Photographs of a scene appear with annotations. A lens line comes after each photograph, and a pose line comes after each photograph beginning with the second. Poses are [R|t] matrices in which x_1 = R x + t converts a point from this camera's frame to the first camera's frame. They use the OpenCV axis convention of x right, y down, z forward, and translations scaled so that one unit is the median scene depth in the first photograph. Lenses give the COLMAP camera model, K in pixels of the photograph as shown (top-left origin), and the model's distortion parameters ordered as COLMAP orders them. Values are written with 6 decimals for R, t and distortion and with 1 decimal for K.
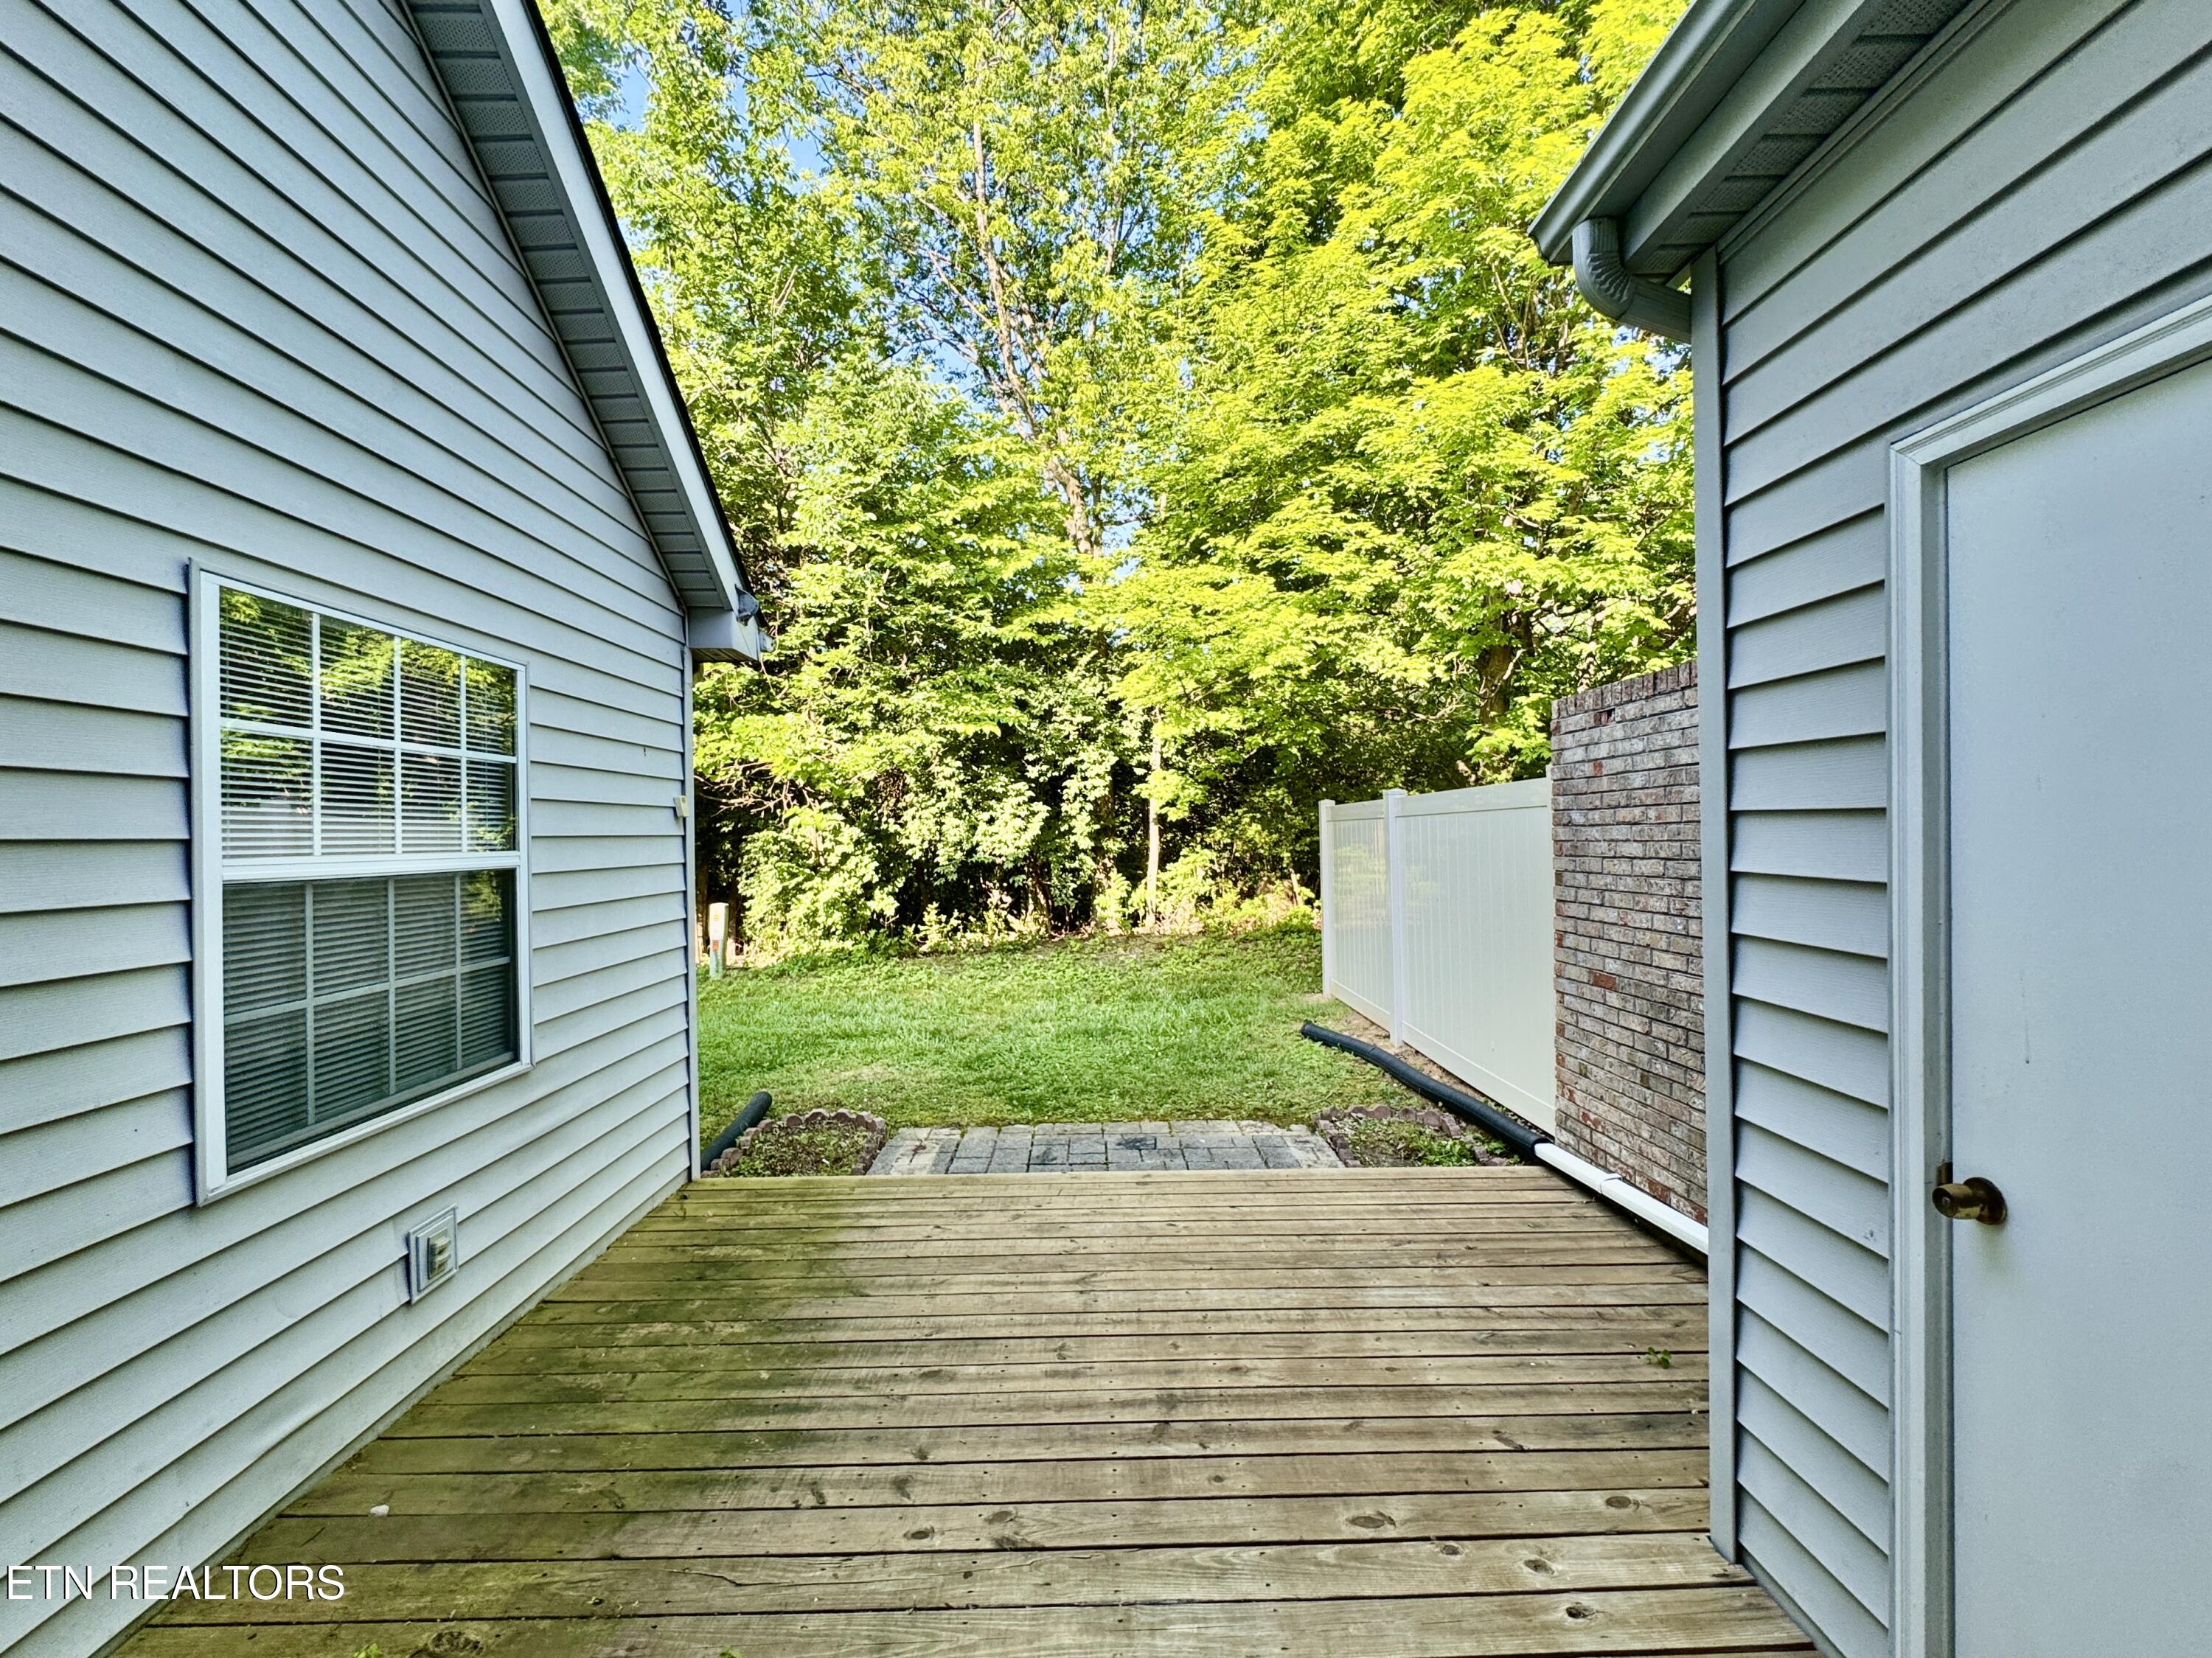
lens RADIAL K [[888.8, 0, 1105.9], [0, 888.8, 833.1], [0, 0, 1]] dist [-0.005946, 0.001136]
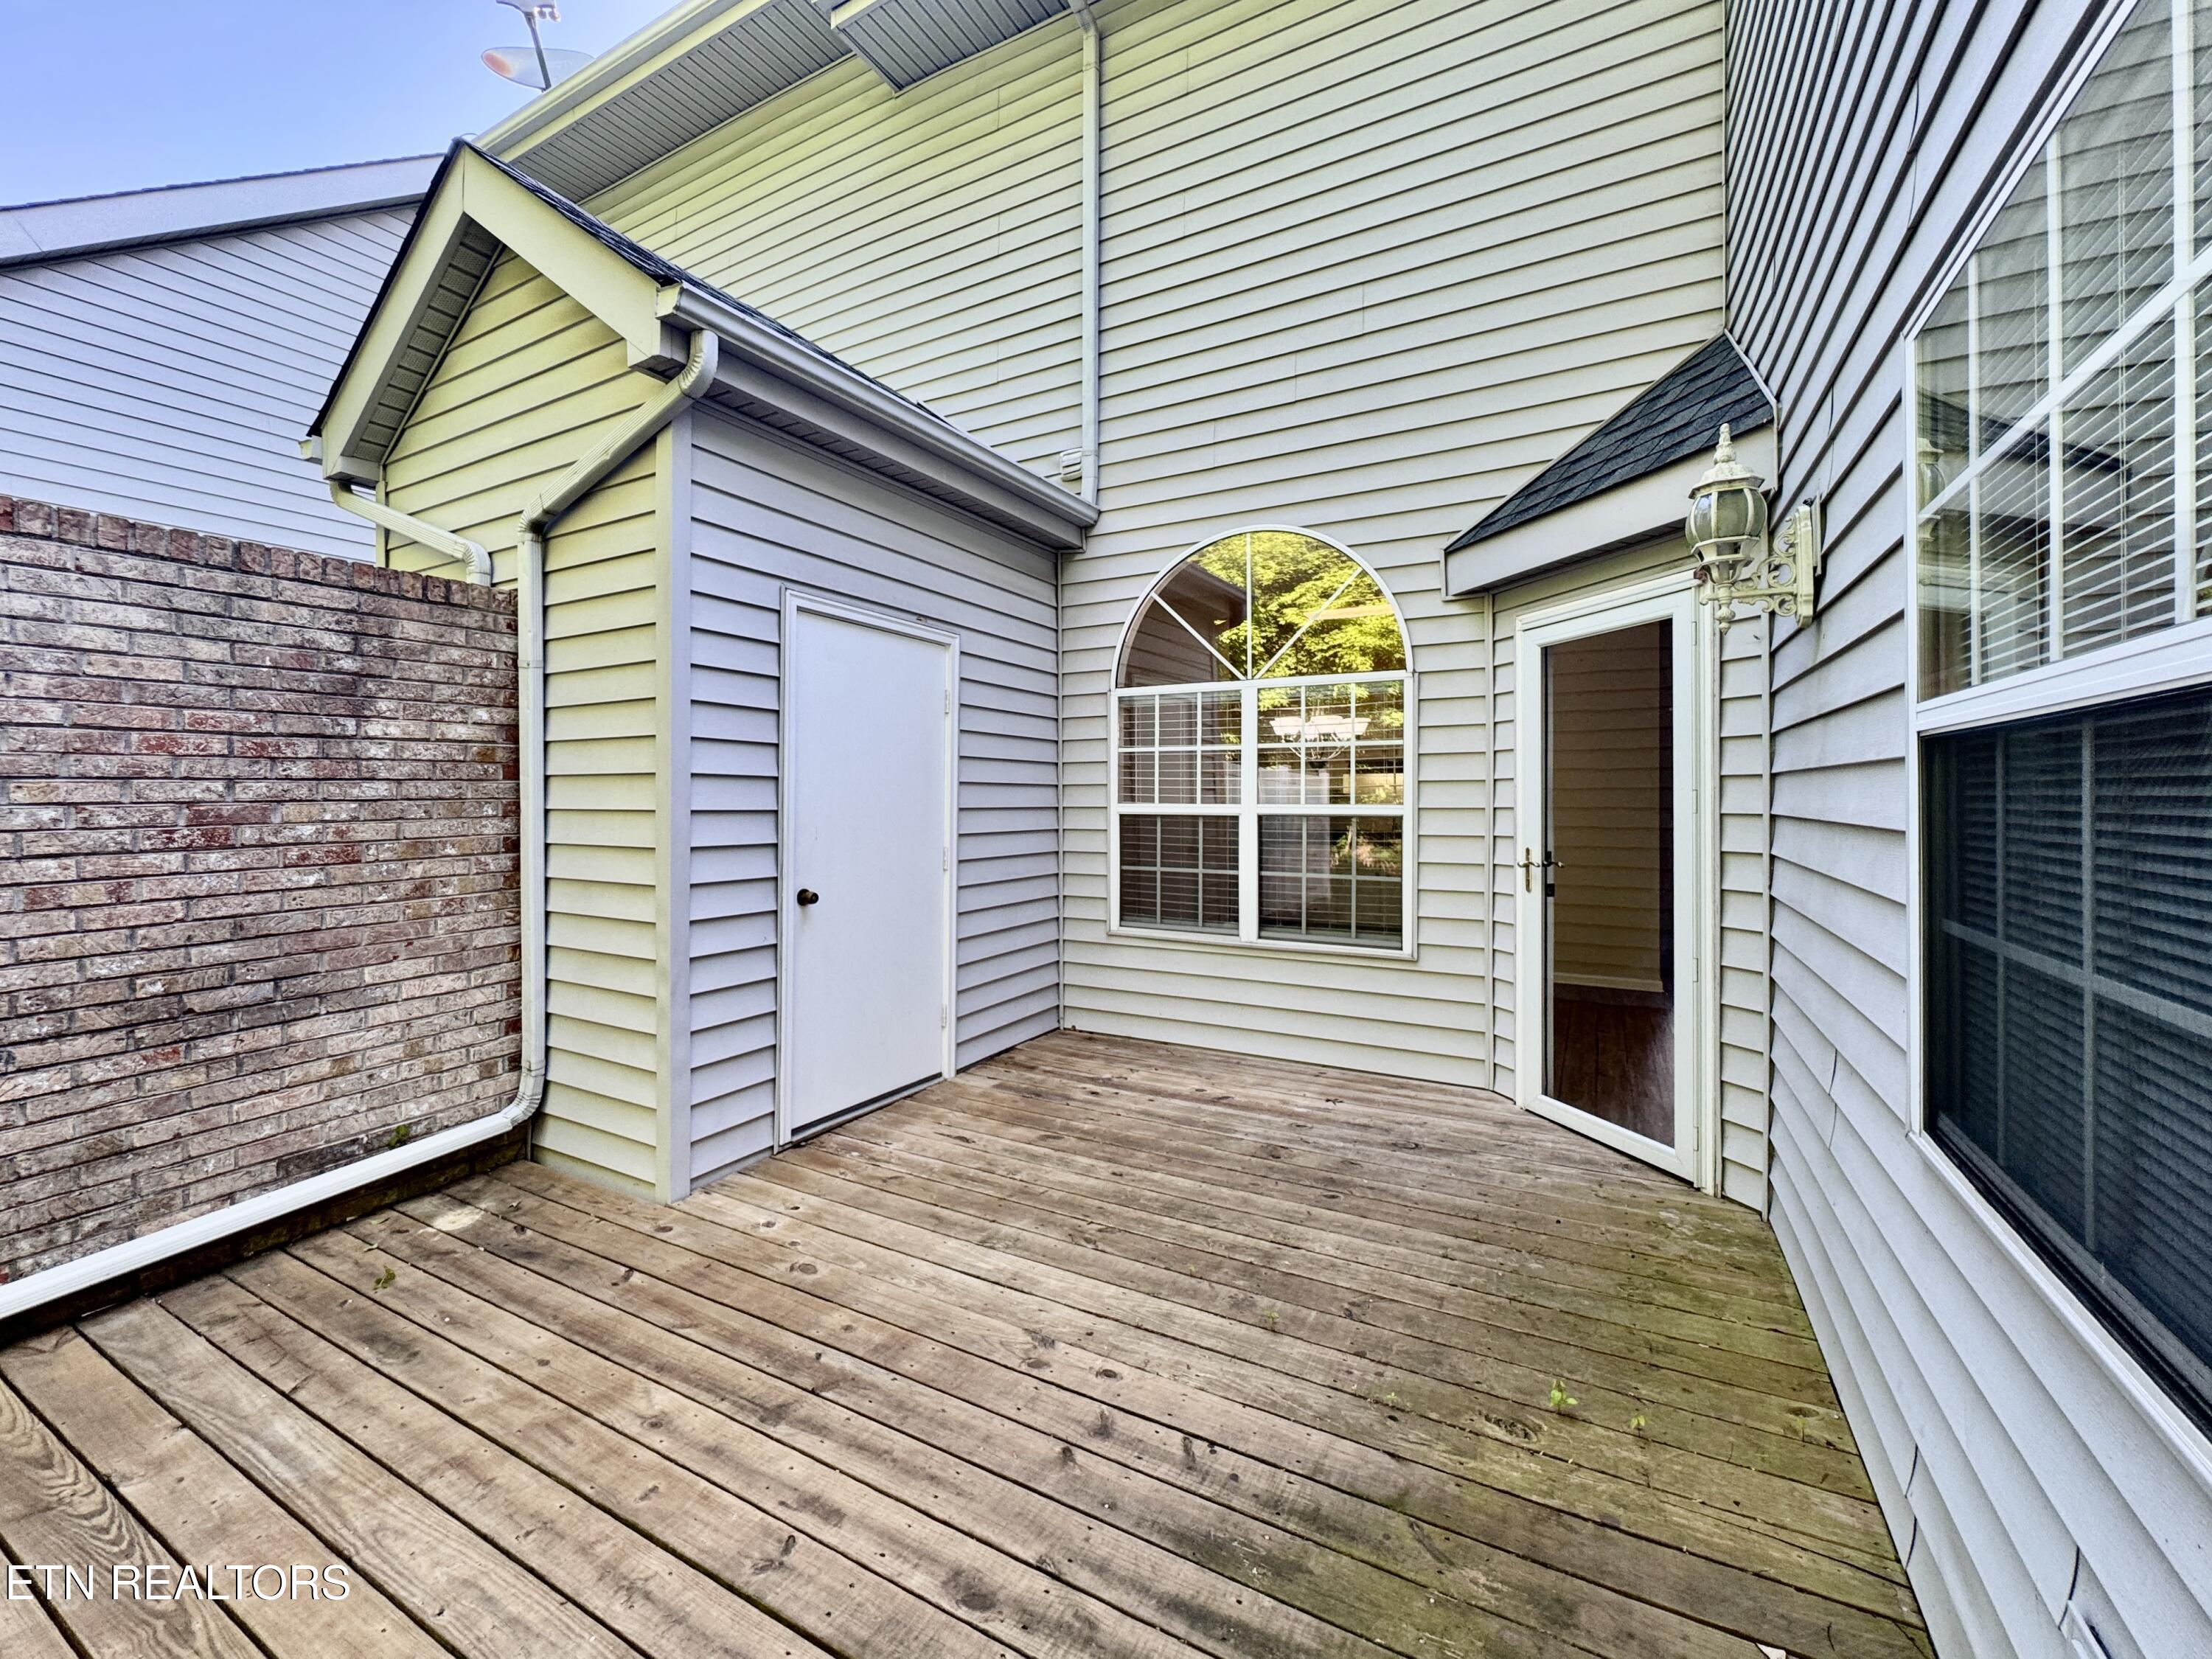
lens RADIAL K [[888.9, 0, 1126.3], [0, 888.9, 807.9], [0, 0, 1]] dist [-0.005946, 0.001136]
pose [[-0.870095, 0.005767, 0.492850, -0.647512], [0.012557, 0.999866, 0.010469, 0.087115], [-0.492724, 0.015297, -0.870051, 1.631366]]
